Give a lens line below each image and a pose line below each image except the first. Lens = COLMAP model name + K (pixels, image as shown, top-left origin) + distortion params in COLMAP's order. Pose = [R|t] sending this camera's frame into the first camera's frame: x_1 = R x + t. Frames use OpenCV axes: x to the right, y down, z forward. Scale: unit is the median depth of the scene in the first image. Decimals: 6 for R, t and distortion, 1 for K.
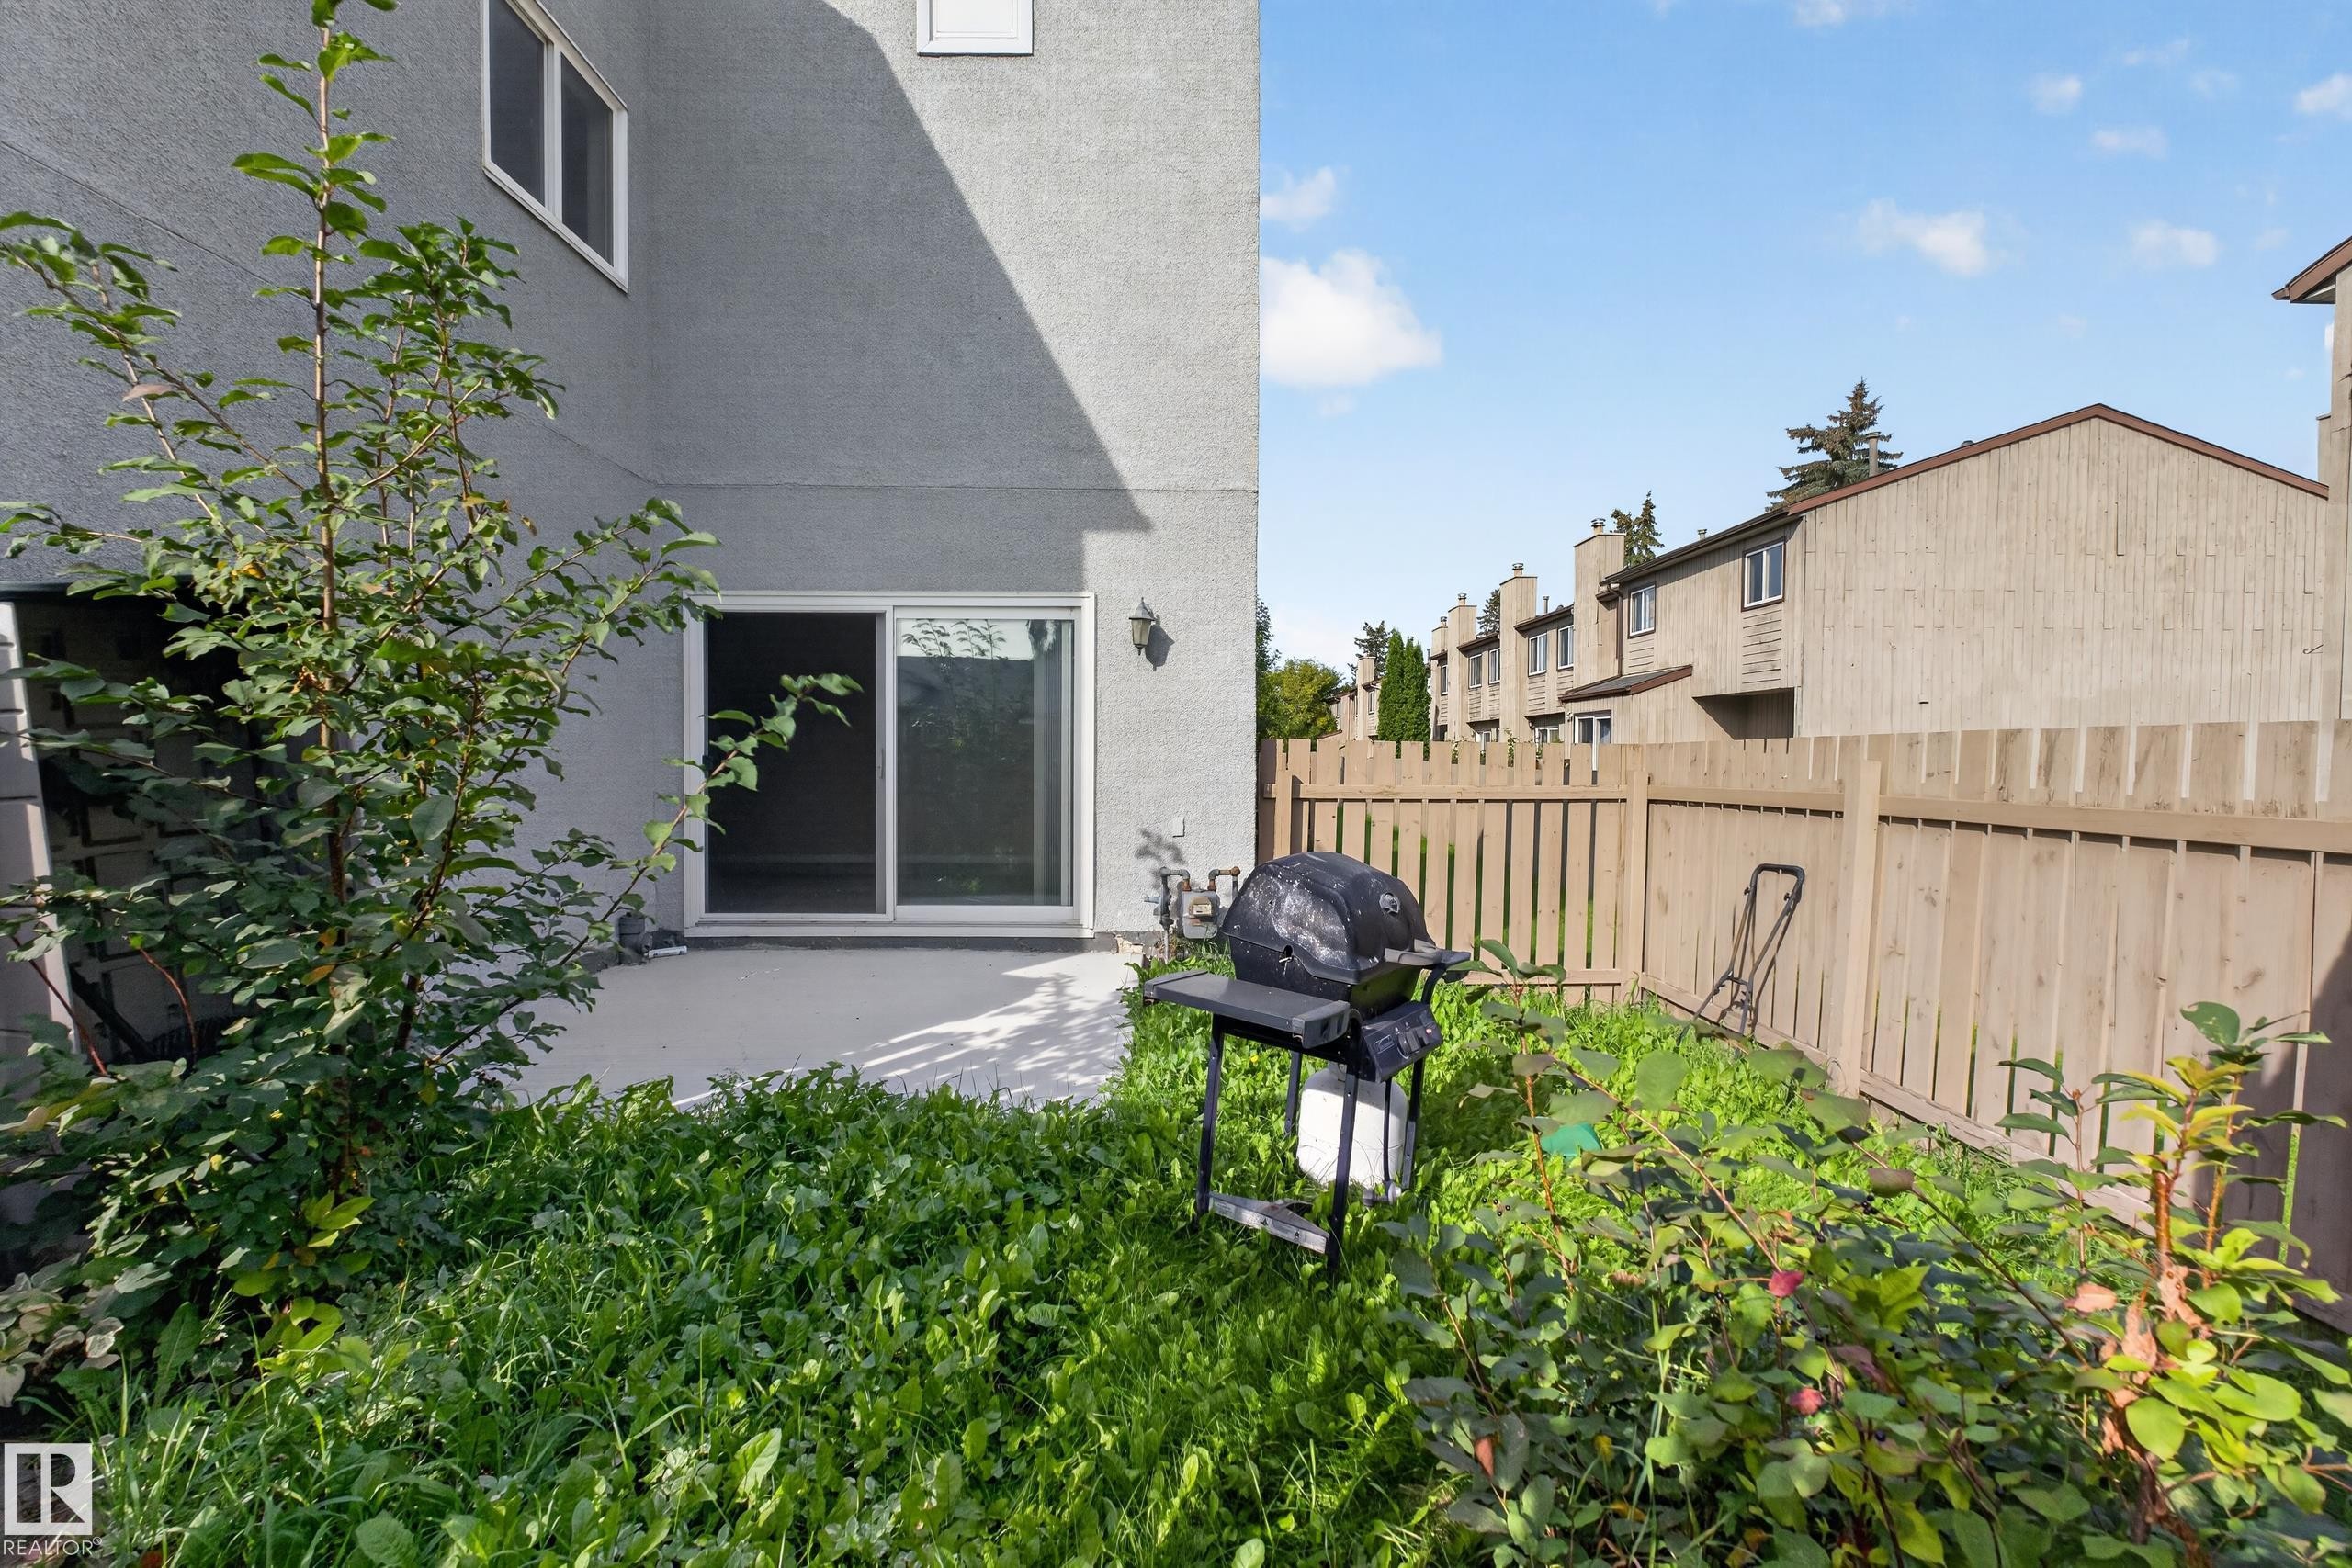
lens RADIAL K [[1012.8, 0, 1178.6], [0, 1012.8, 777.8], [0, 0, 1]] dist [-0.014366, 0.001933]
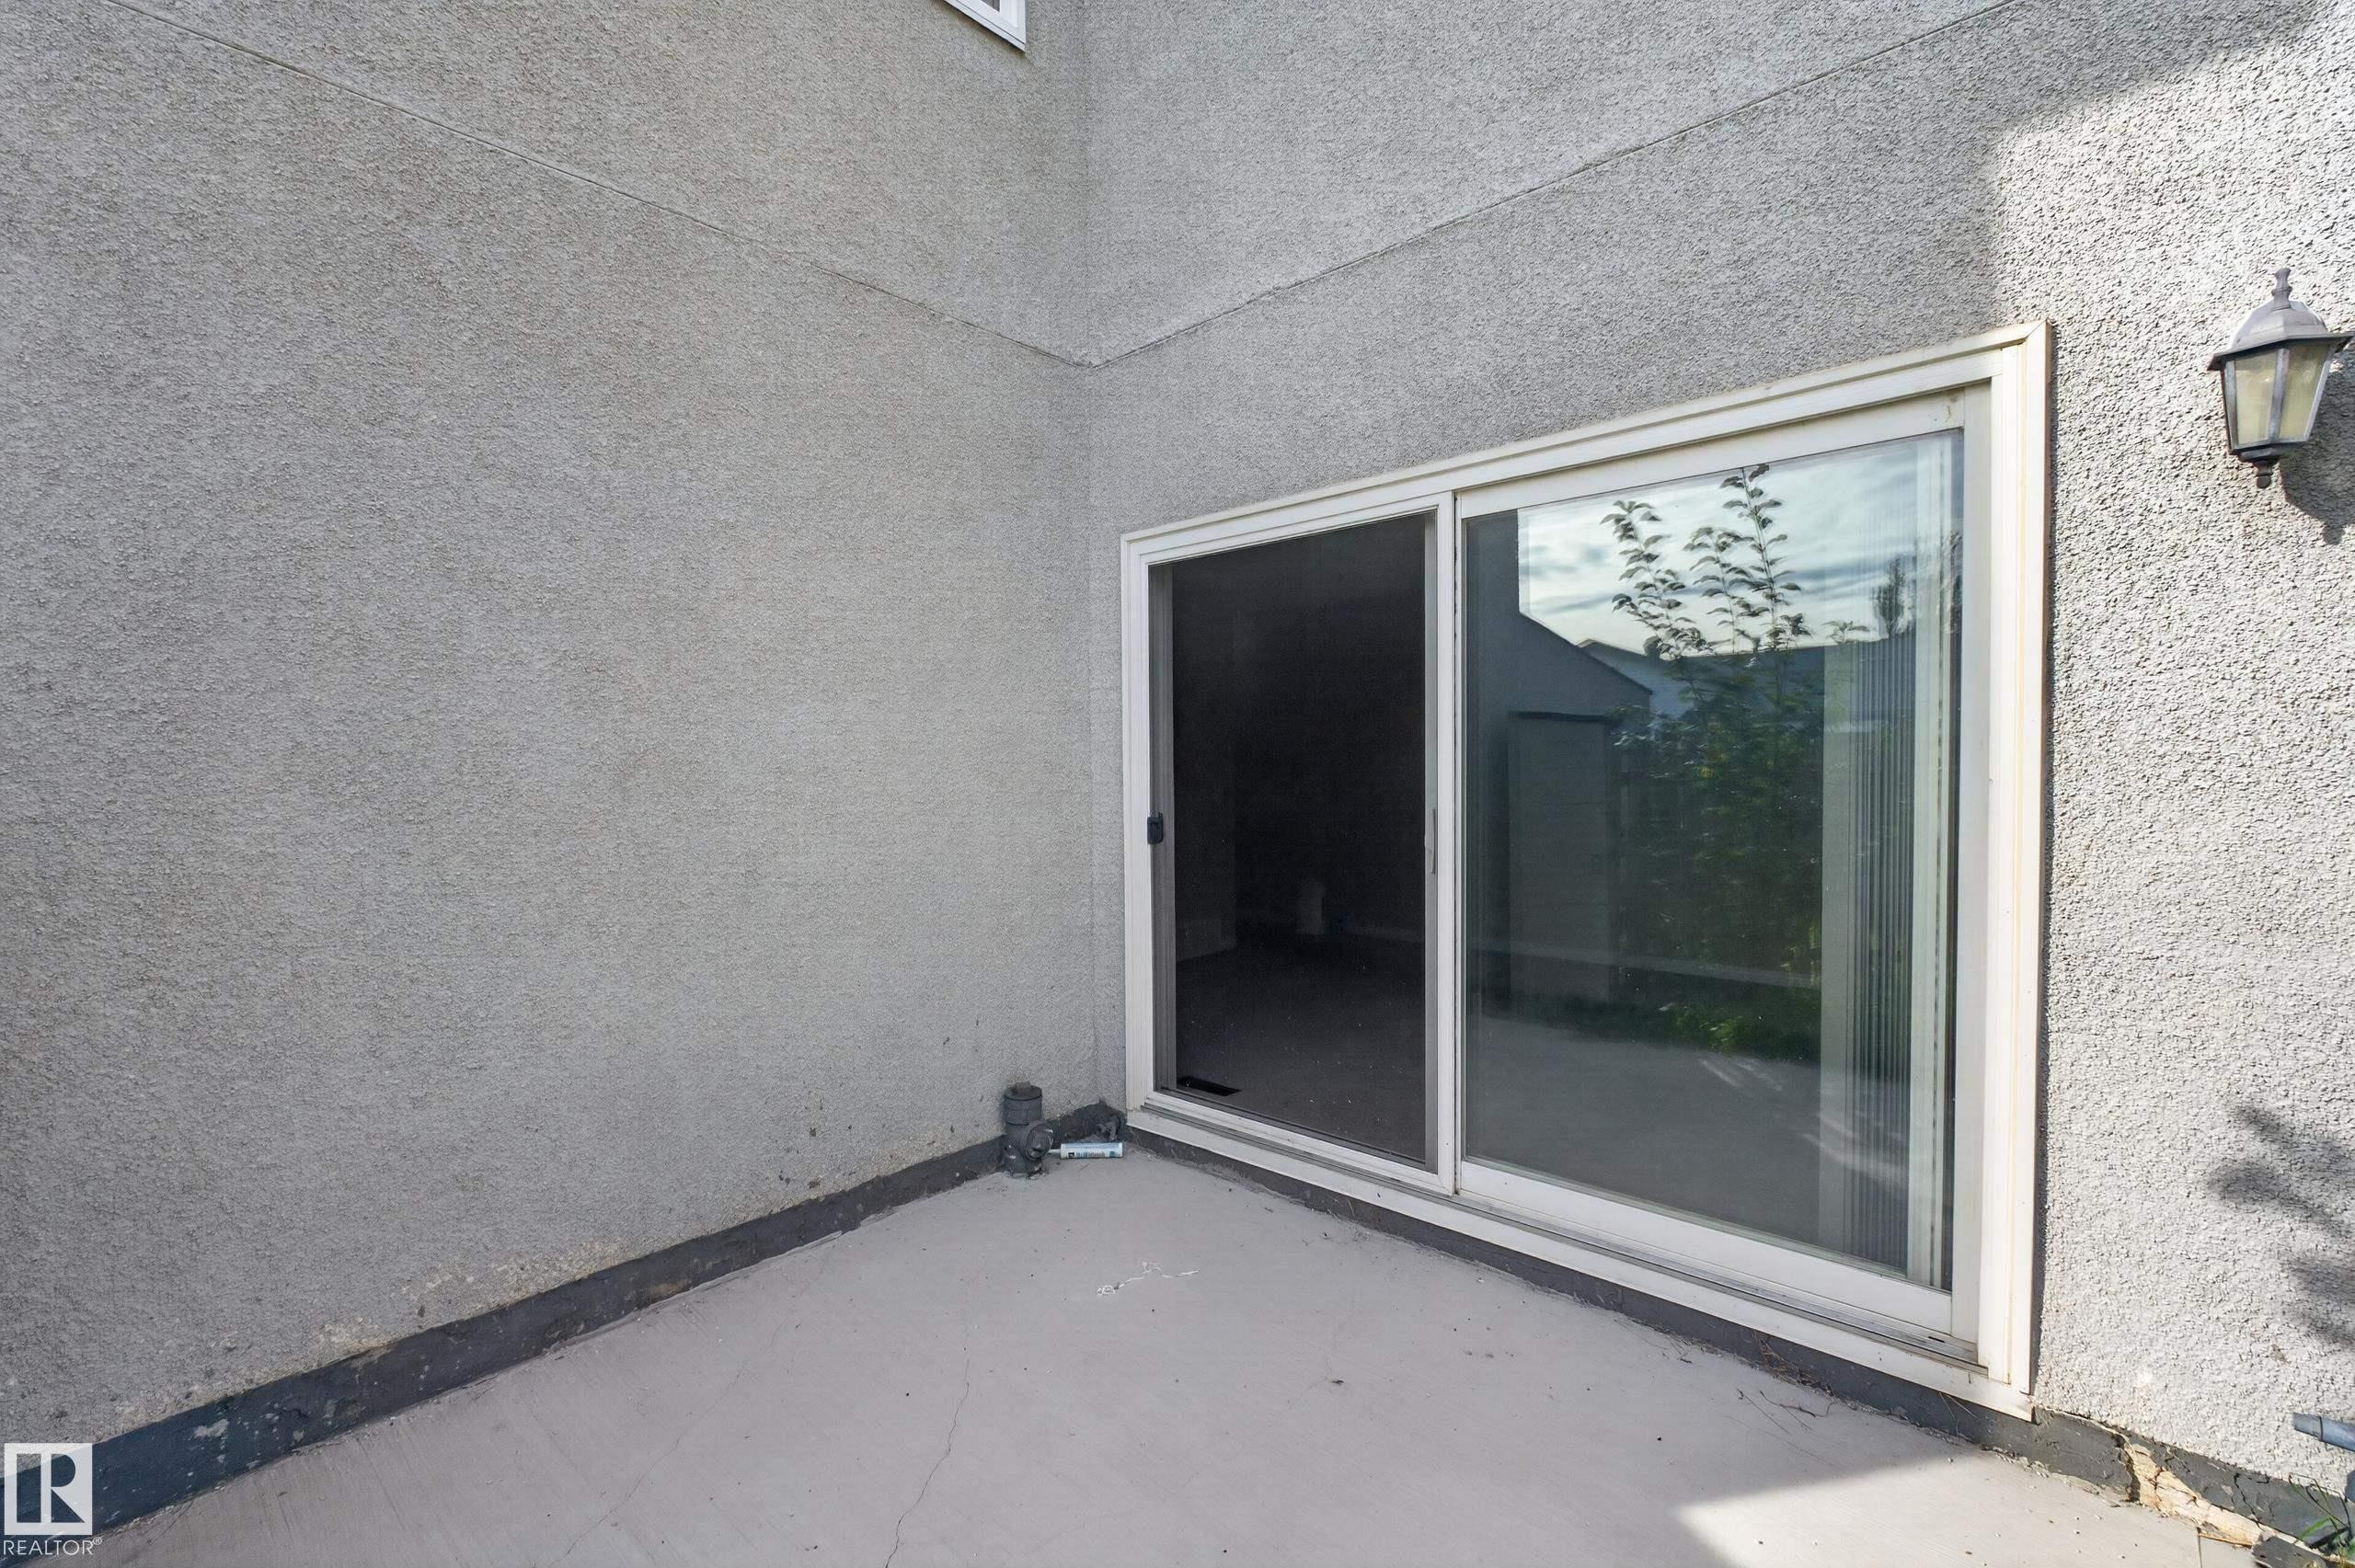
lens RADIAL K [[1014.1, 0, 1176.1], [0, 1014.1, 794.0], [0, 0, 1]] dist [-0.014366, 0.001933]
pose [[0.729764, 0.006267, -0.683671, -0.066307], [-0.001024, 0.999967, 0.008073, -0.040654], [0.683699, -0.005191, 0.729746, 0.591992]]
